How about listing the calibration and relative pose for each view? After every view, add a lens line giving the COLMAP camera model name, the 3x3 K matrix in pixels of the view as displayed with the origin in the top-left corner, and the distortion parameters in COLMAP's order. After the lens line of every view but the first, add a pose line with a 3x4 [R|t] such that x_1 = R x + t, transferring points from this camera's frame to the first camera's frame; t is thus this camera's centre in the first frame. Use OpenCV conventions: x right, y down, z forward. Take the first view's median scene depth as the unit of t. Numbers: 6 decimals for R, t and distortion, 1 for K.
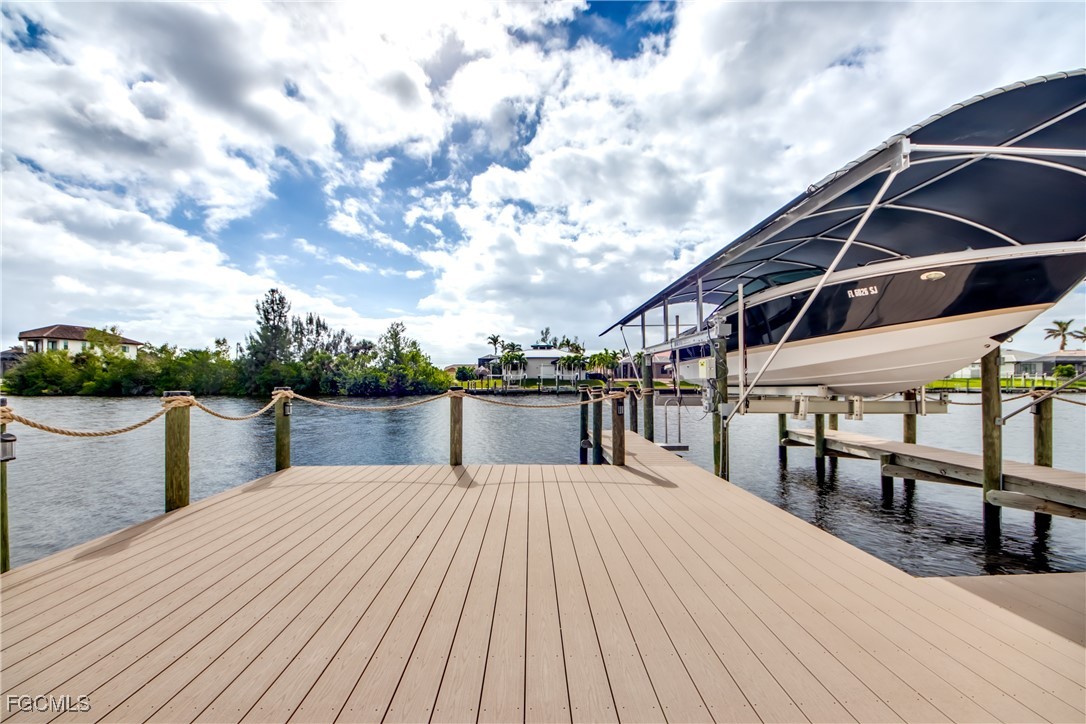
lens RADIAL K [[420.6, 0, 540.0], [0, 420.6, 385.9], [0, 0, 1]] dist [0.015510, -0.009050]
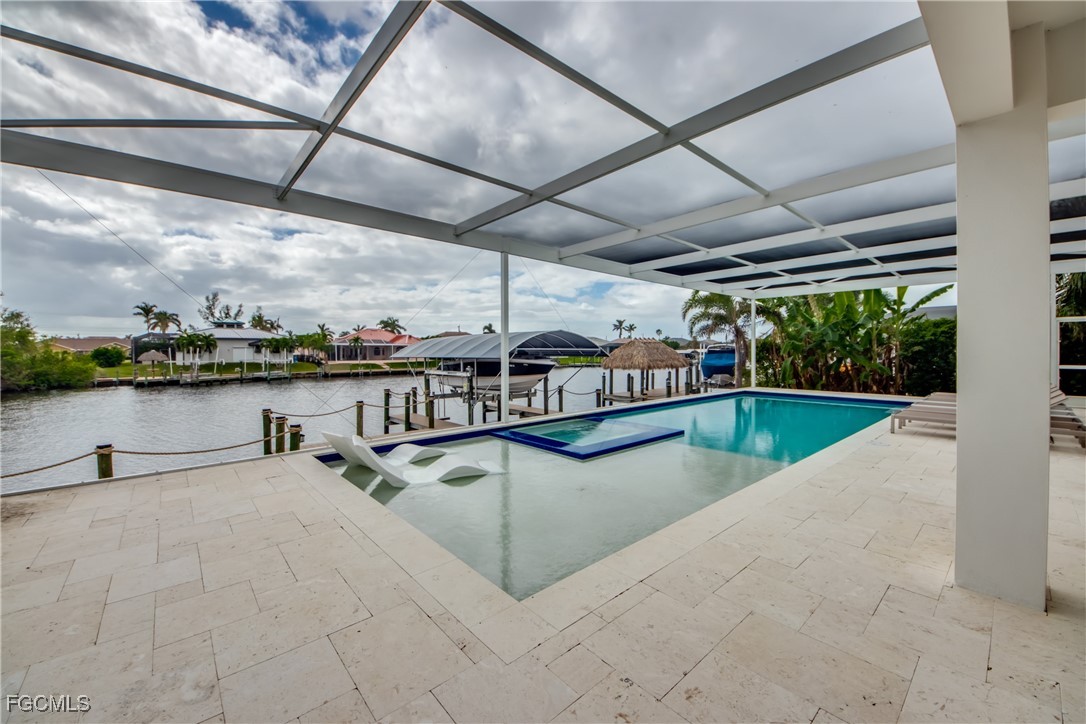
lens RADIAL K [[420.6, 0, 545.3], [0, 420.6, 355.4], [0, 0, 1]] dist [0.015510, -0.009050]
pose [[0.762644, -0.005309, 0.646797, -0.718759], [0.012648, 0.999898, -0.006707, -0.163570], [-0.646695, 0.013296, 0.762633, -1.042206]]
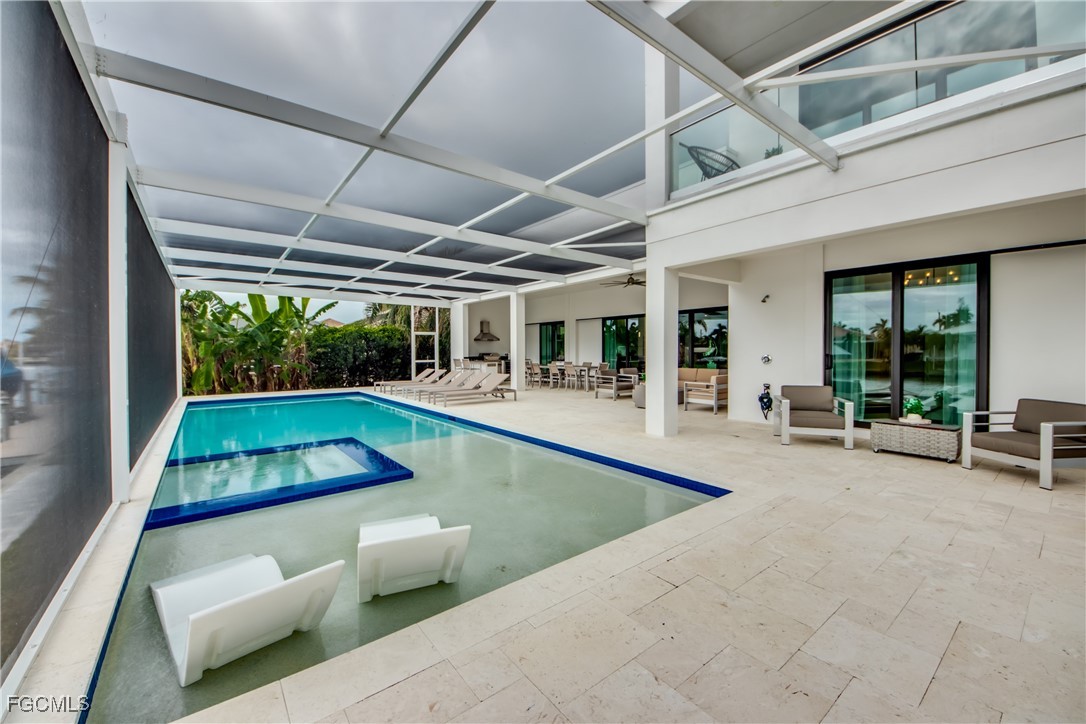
lens RADIAL K [[420.6, 0, 543.8], [0, 420.6, 358.0], [0, 0, 1]] dist [0.015510, -0.009050]
pose [[-0.594589, -0.007593, 0.803994, -0.814985], [0.022216, 0.999418, 0.025868, -0.175613], [-0.803722, 0.033242, -0.594075, -0.337929]]
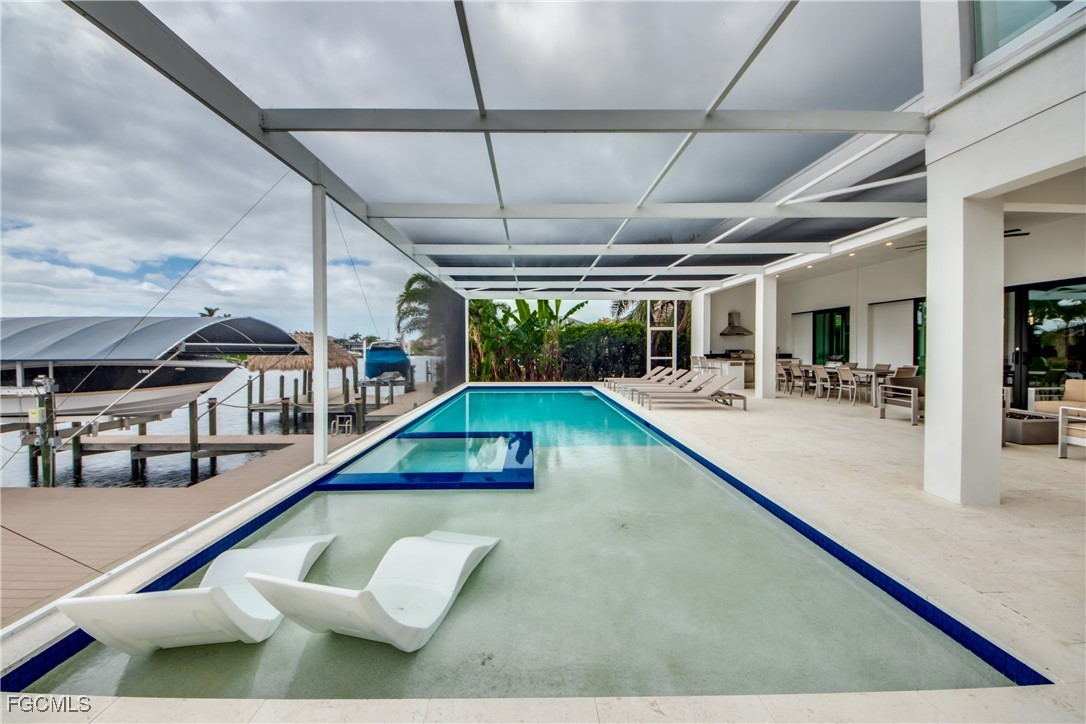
lens RADIAL K [[420.6, 0, 538.7], [0, 420.6, 344.4], [0, 0, 1]] dist [0.015510, -0.009050]
pose [[0.017290, 0.011973, 0.999779, -0.756059], [0.020008, 0.999724, -0.012318, -0.170127], [-0.999650, 0.020216, 0.017046, -0.568200]]
